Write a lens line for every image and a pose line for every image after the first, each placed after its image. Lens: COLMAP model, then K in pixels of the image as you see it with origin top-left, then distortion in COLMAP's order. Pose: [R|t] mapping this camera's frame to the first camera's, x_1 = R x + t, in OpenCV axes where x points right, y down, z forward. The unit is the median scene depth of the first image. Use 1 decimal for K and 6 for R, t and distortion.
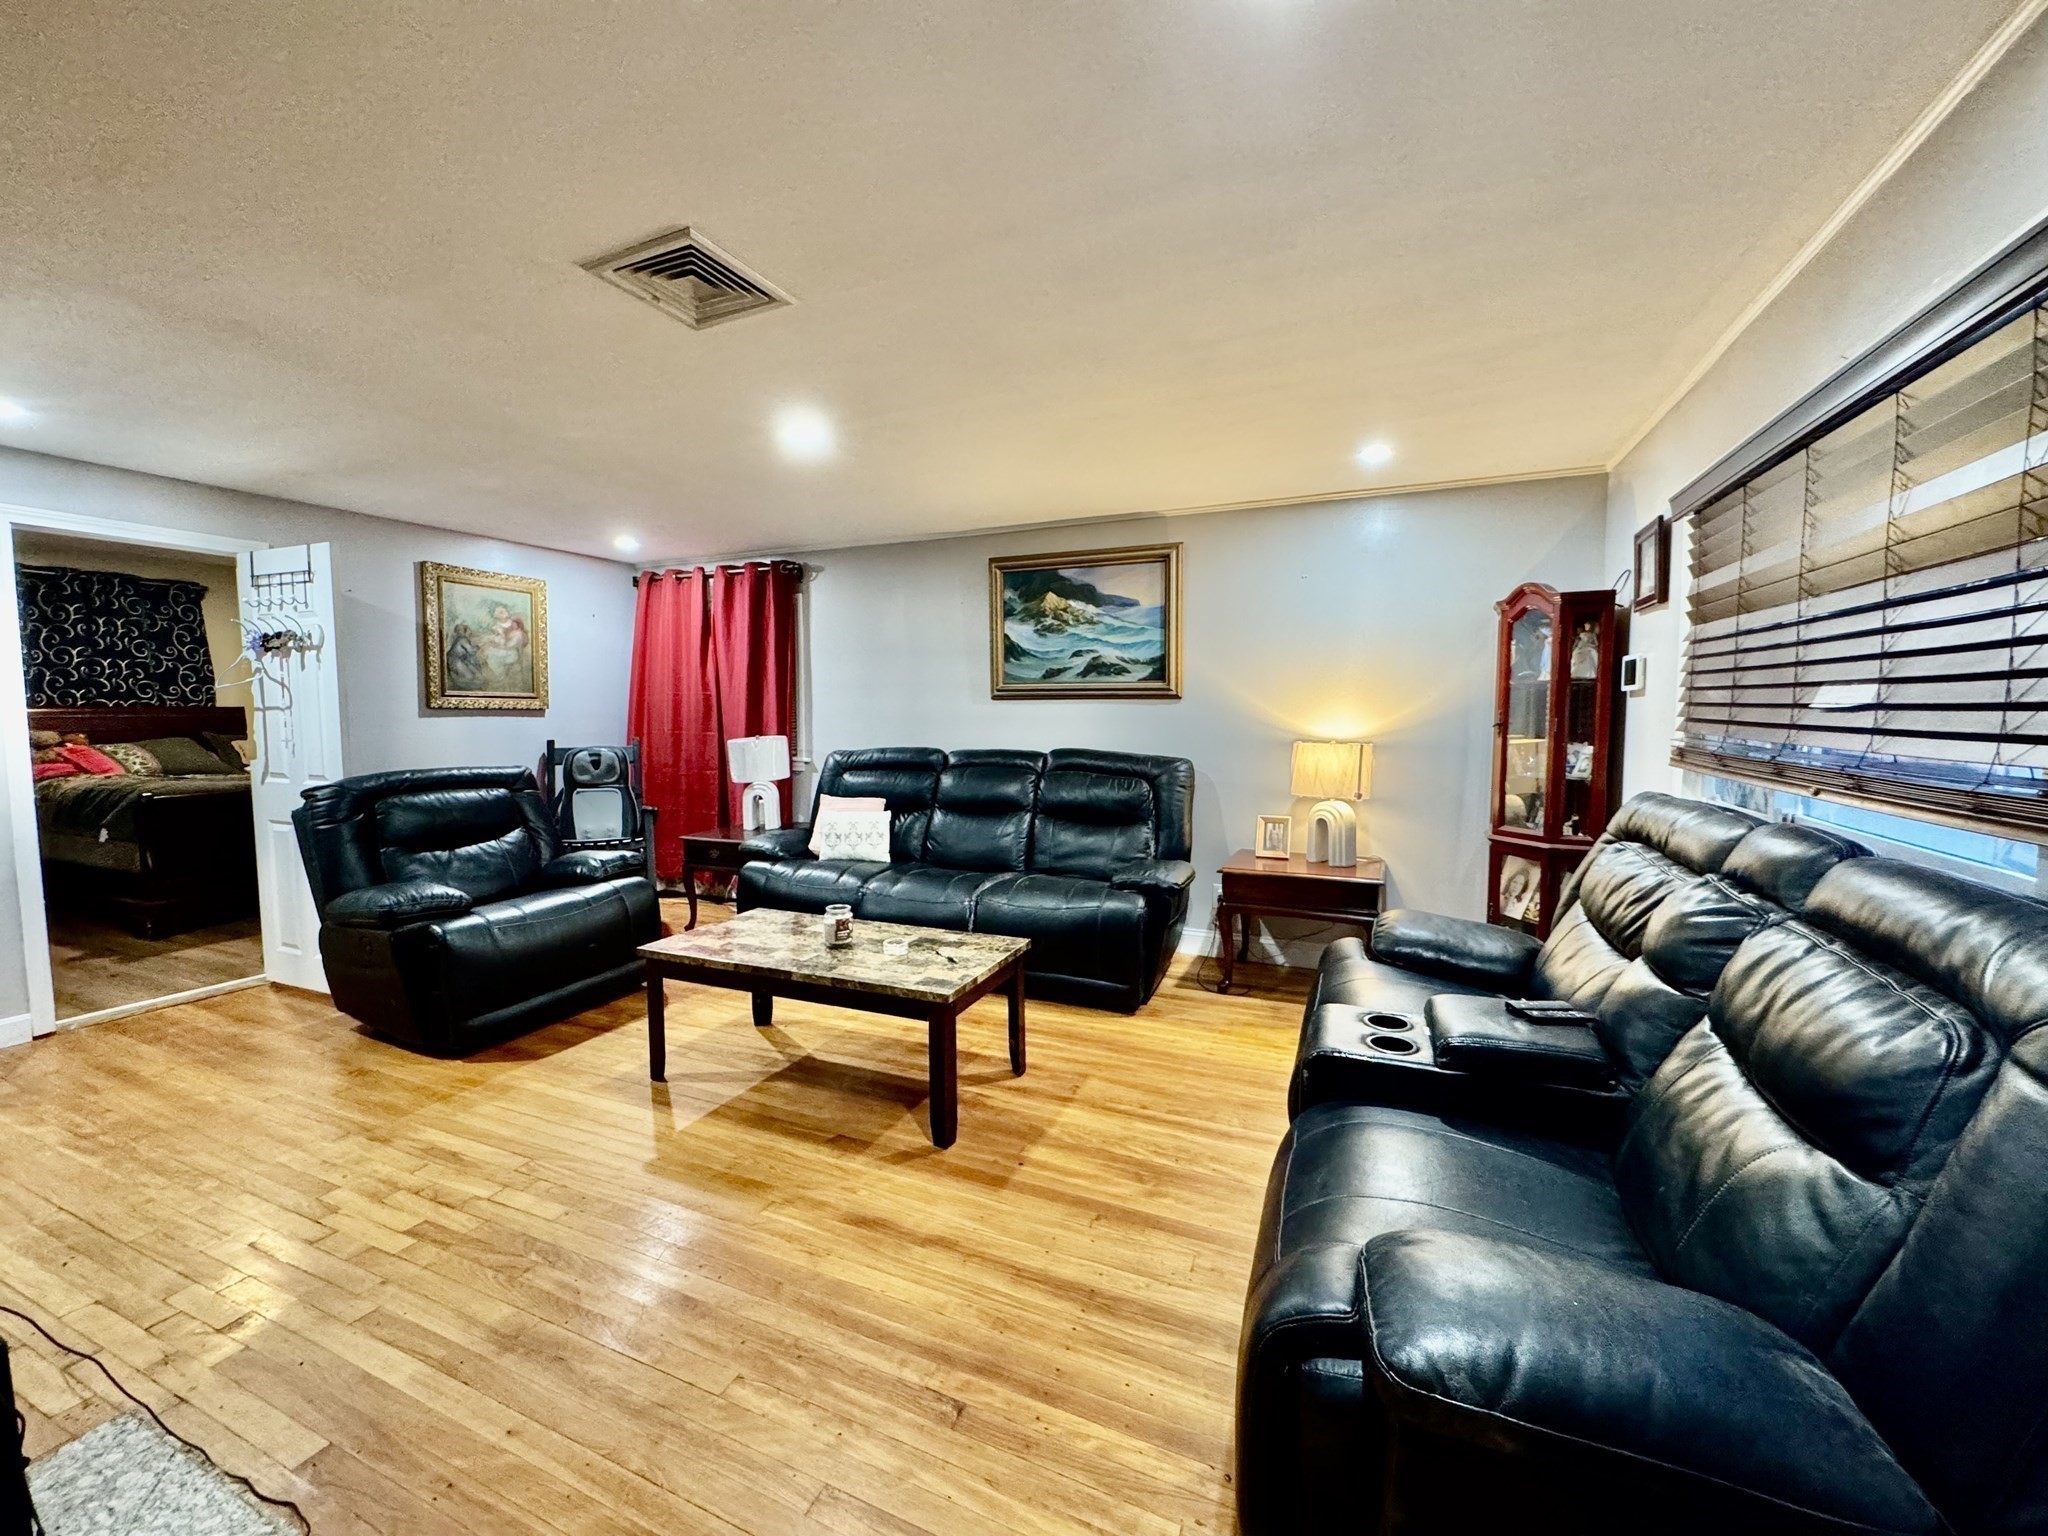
lens RADIAL K [[816.3, 0, 1015.0], [0, 816.3, 762.9], [0, 0, 1]] dist [-0.003131, 0.000083]
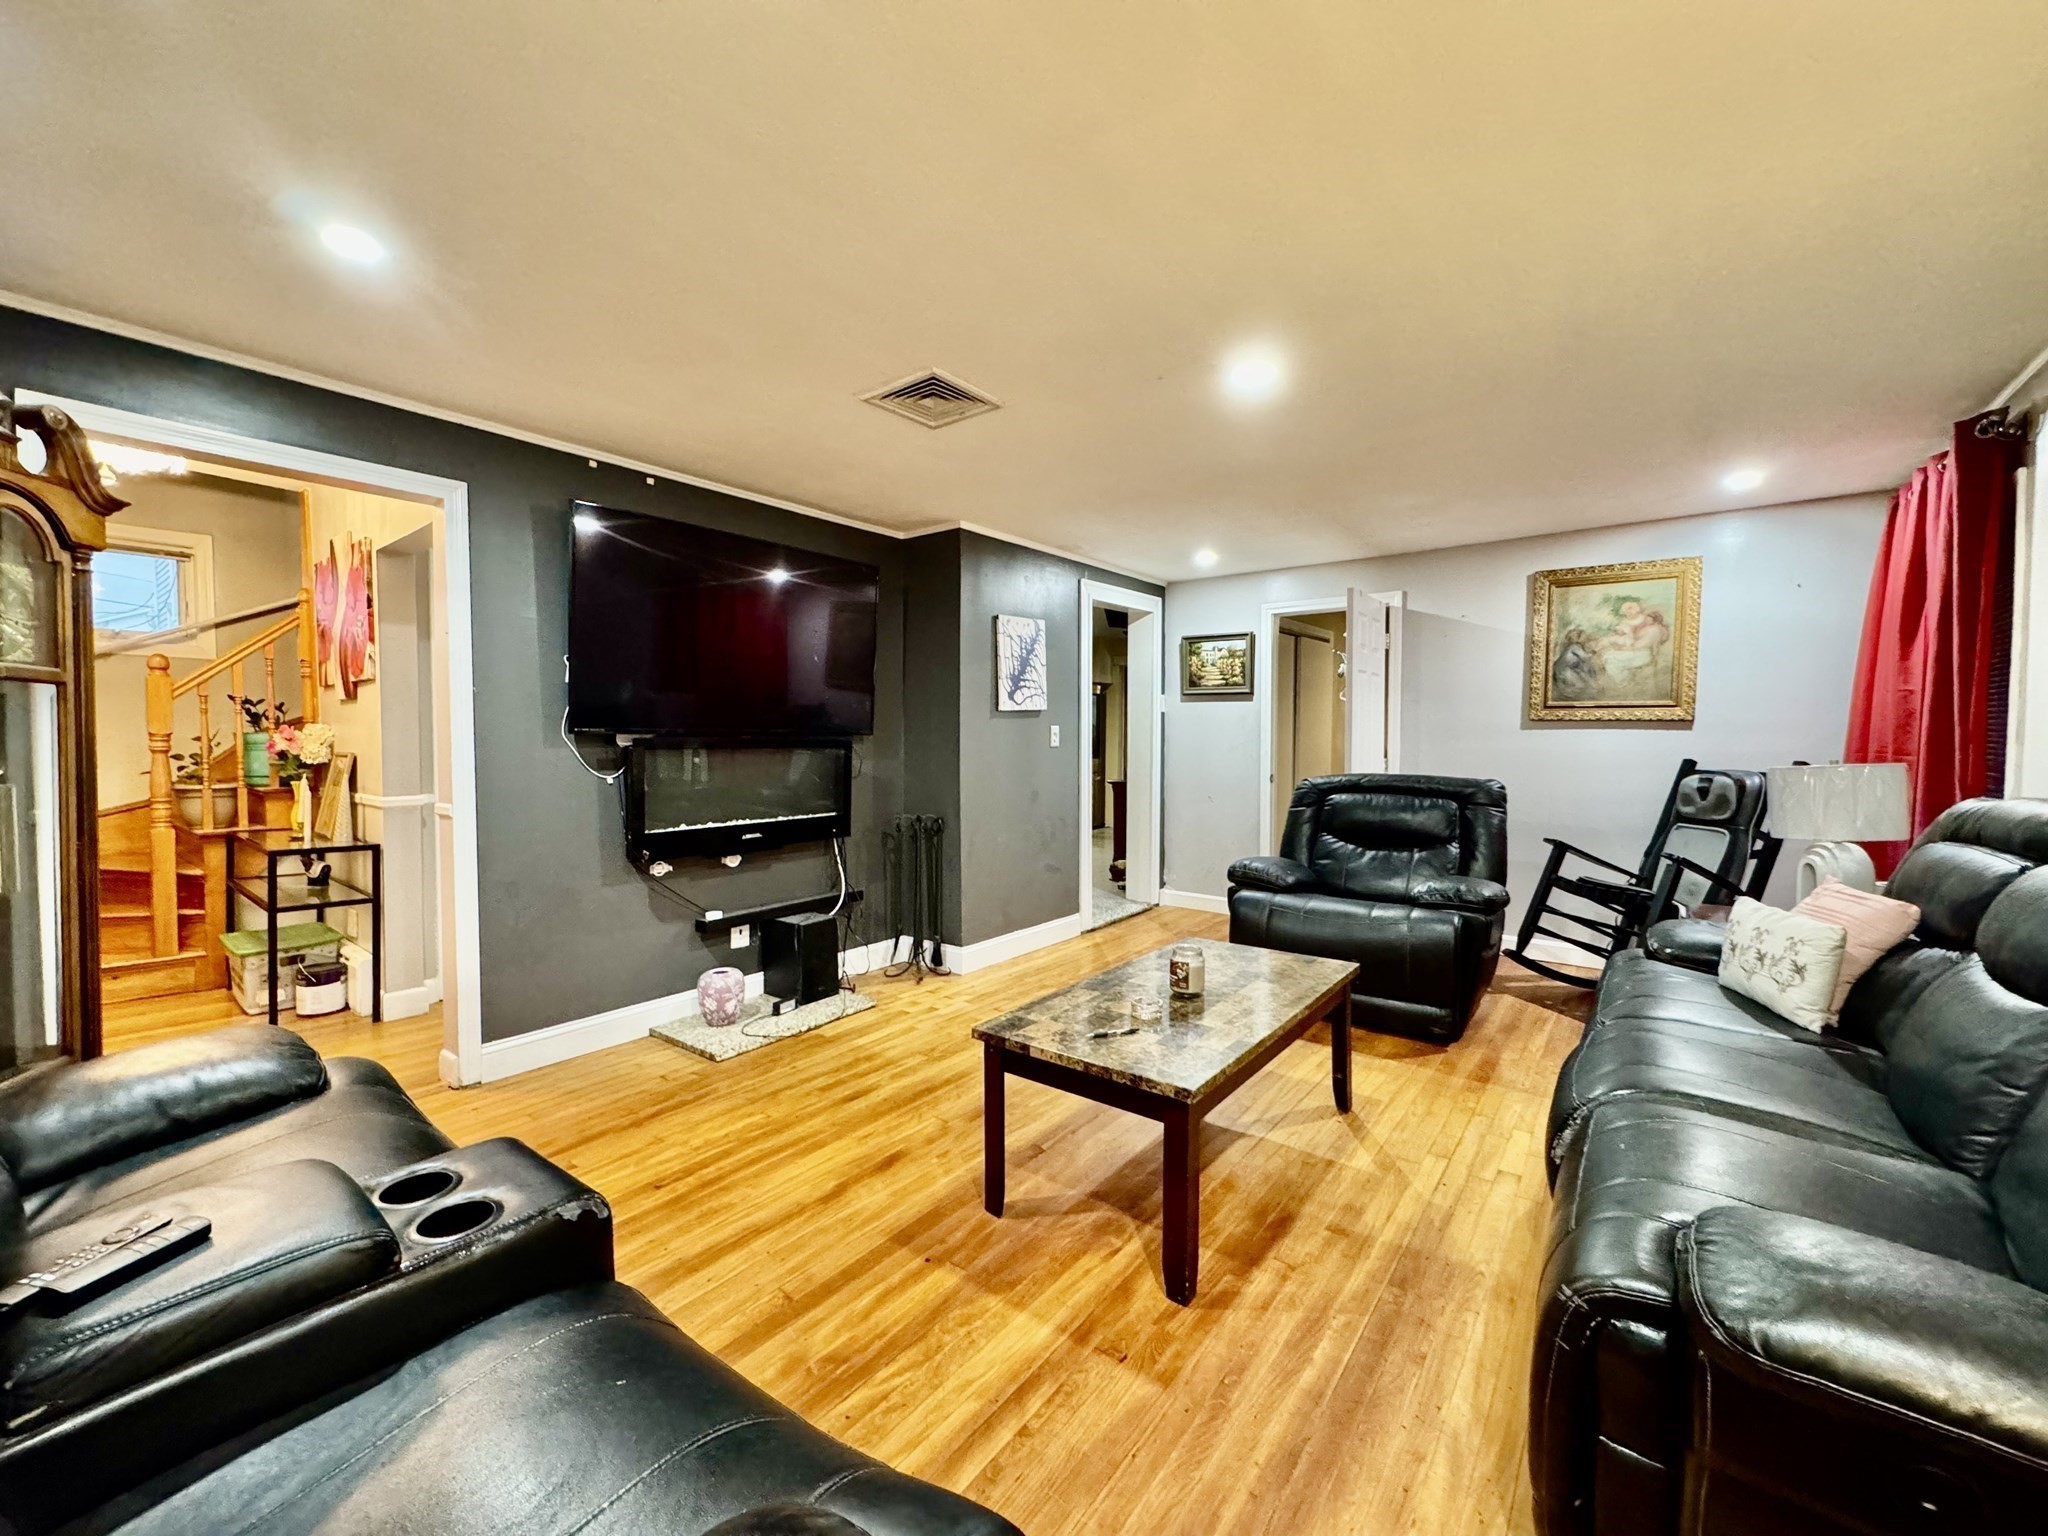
lens RADIAL K [[816.3, 0, 1023.1], [0, 816.3, 763.8], [0, 0, 1]] dist [-0.003131, 0.000083]
pose [[-0.234101, 0.036226, -0.971537, 0.587103], [-0.065166, 0.996473, 0.052858, -0.040211], [0.970026, 0.075686, -0.230915, 0.961215]]
